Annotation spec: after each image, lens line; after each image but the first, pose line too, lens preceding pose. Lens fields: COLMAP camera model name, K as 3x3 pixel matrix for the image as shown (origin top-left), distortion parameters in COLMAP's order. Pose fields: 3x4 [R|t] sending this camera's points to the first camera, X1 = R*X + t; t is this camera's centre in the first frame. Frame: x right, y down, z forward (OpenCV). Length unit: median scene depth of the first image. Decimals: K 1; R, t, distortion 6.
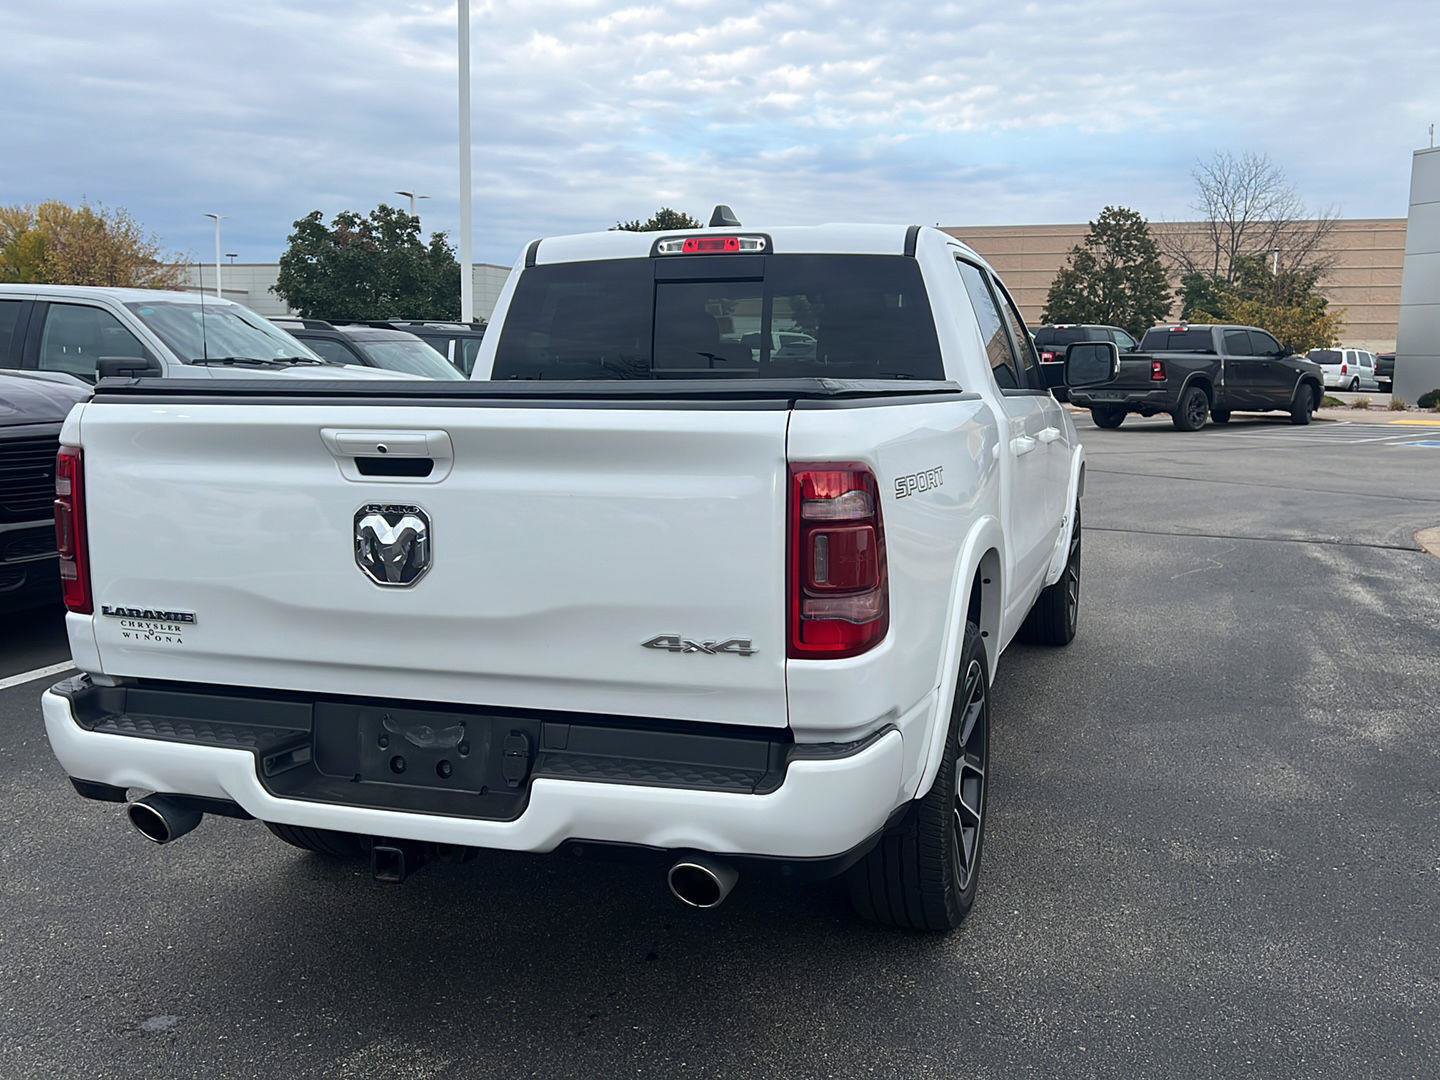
lens RADIAL K [[1383.5, 0, 721.4], [0, 1383.5, 517.3], [0, 0, 1]] dist [0.037368, -0.010075]
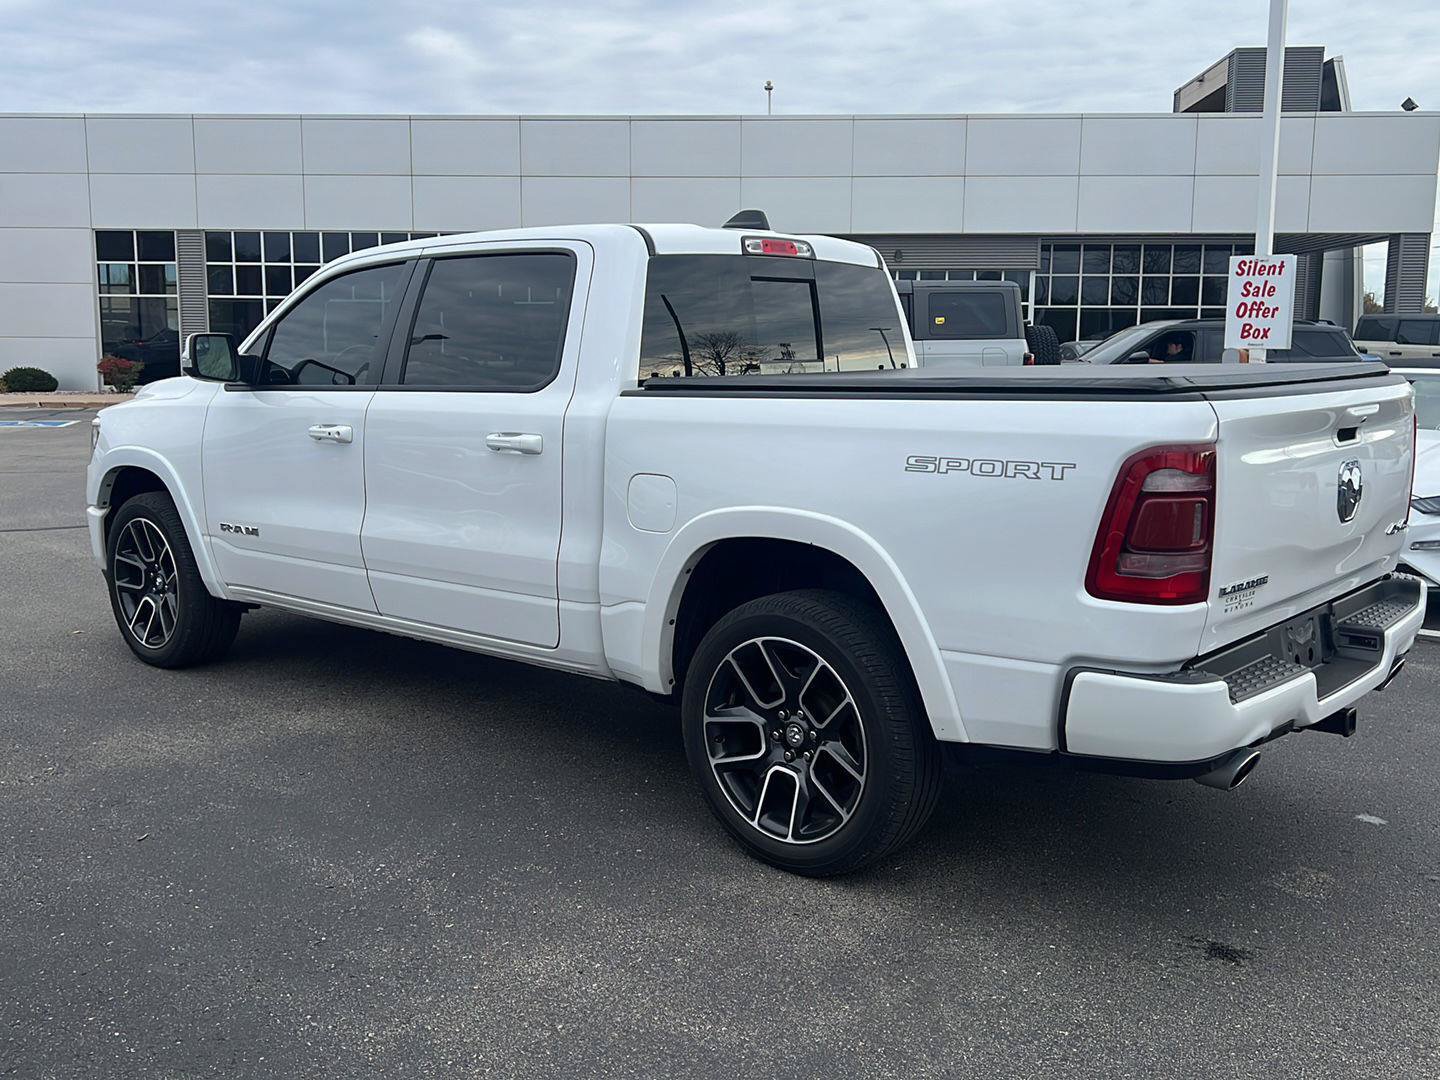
lens RADIAL K [[1367.1, 0, 715.4], [0, 1367.1, 537.4], [0, 0, 1]] dist [0.102082, -0.177568]
pose [[0.390948, -0.131561, 0.910962, -1.565802], [0.104033, 0.989705, 0.098286, -0.120764], [-0.914514, 0.056345, 0.400610, 0.927494]]
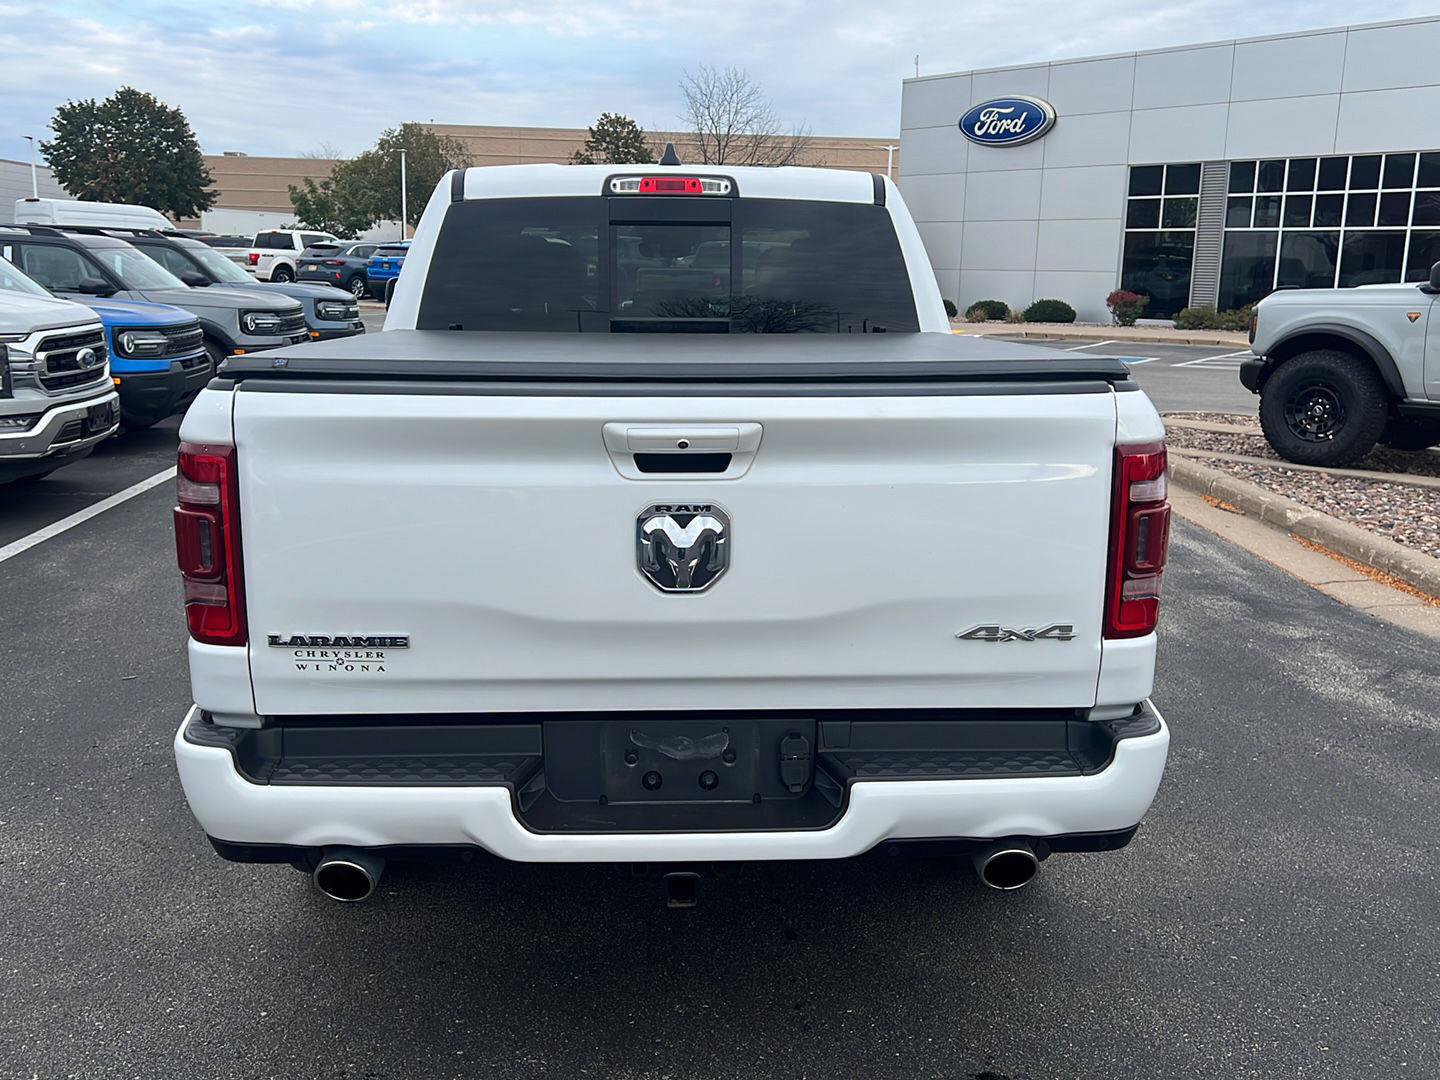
lens RADIAL K [[1367.1, 0, 715.4], [0, 1367.1, 537.4], [0, 0, 1]] dist [0.102082, -0.177568]
pose [[0.935128, -0.059487, 0.349280, -0.479346], [0.029735, 0.995503, 0.089938, -0.060762], [-0.353060, -0.073718, 0.932692, 0.140427]]
